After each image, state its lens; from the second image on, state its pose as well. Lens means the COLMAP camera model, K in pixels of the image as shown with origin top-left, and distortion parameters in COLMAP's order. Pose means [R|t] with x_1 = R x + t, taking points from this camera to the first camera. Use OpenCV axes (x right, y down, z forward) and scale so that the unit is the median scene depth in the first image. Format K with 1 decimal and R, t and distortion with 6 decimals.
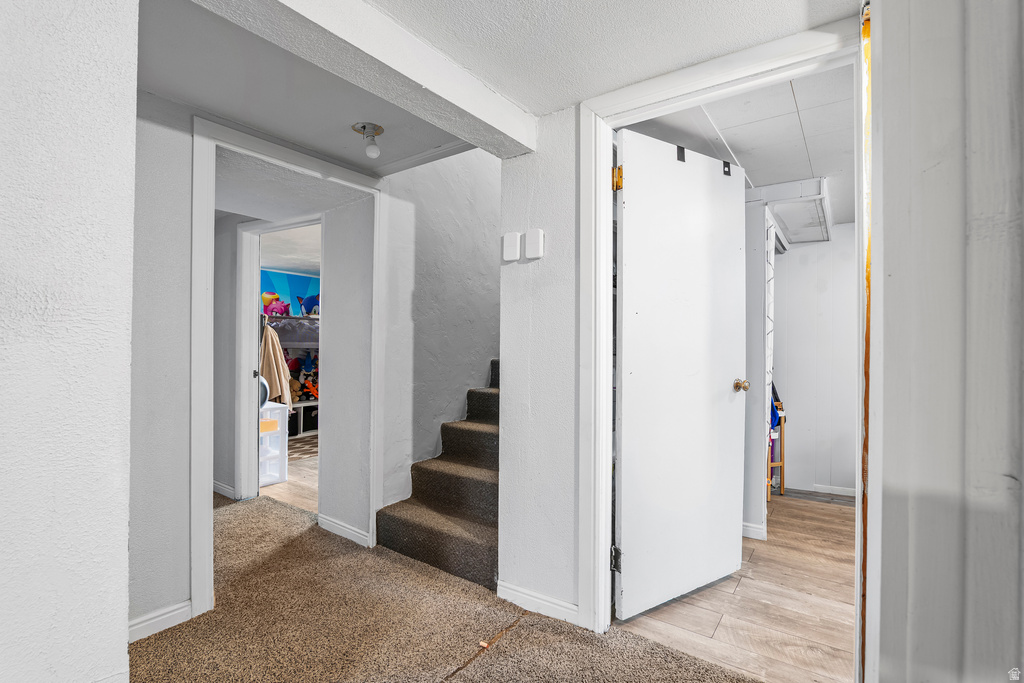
lens RADIAL K [[476.7, 0, 512.0], [0, 476.7, 343.2], [0, 0, 1]] dist [-0.020564, 0.001532]
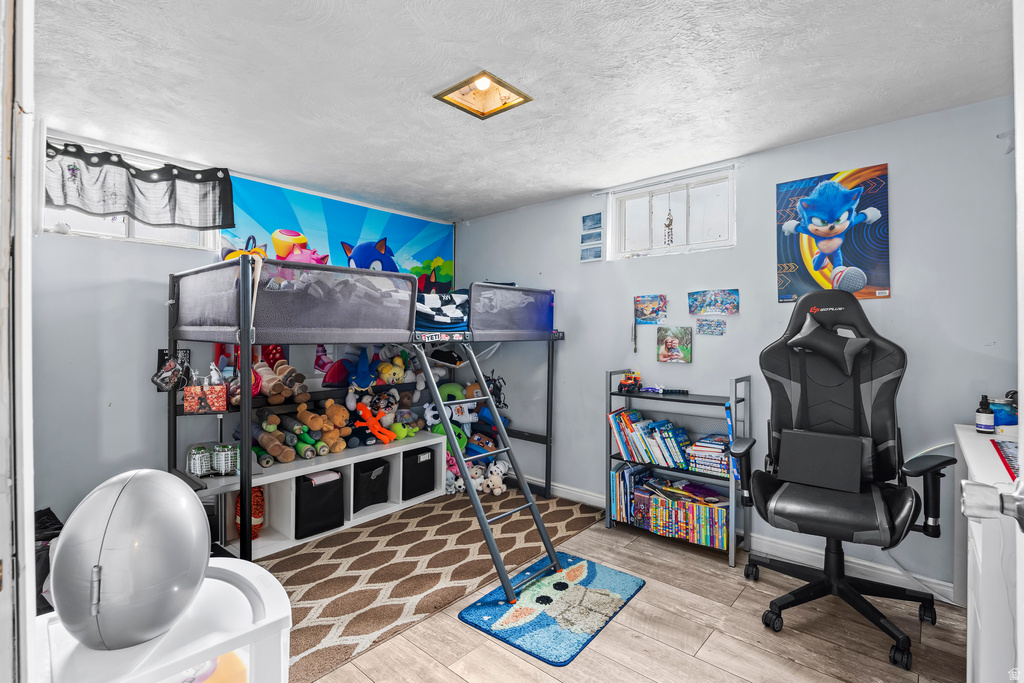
lens RADIAL K [[476.7, 0, 512.5], [0, 476.7, 335.4], [0, 0, 1]] dist [-0.020564, 0.001532]
pose [[0.995574, -0.003896, -0.093897, -0.224200], [0.004841, 0.999940, 0.009837, 0.000651], [0.093853, -0.010249, 0.995533, 0.513377]]
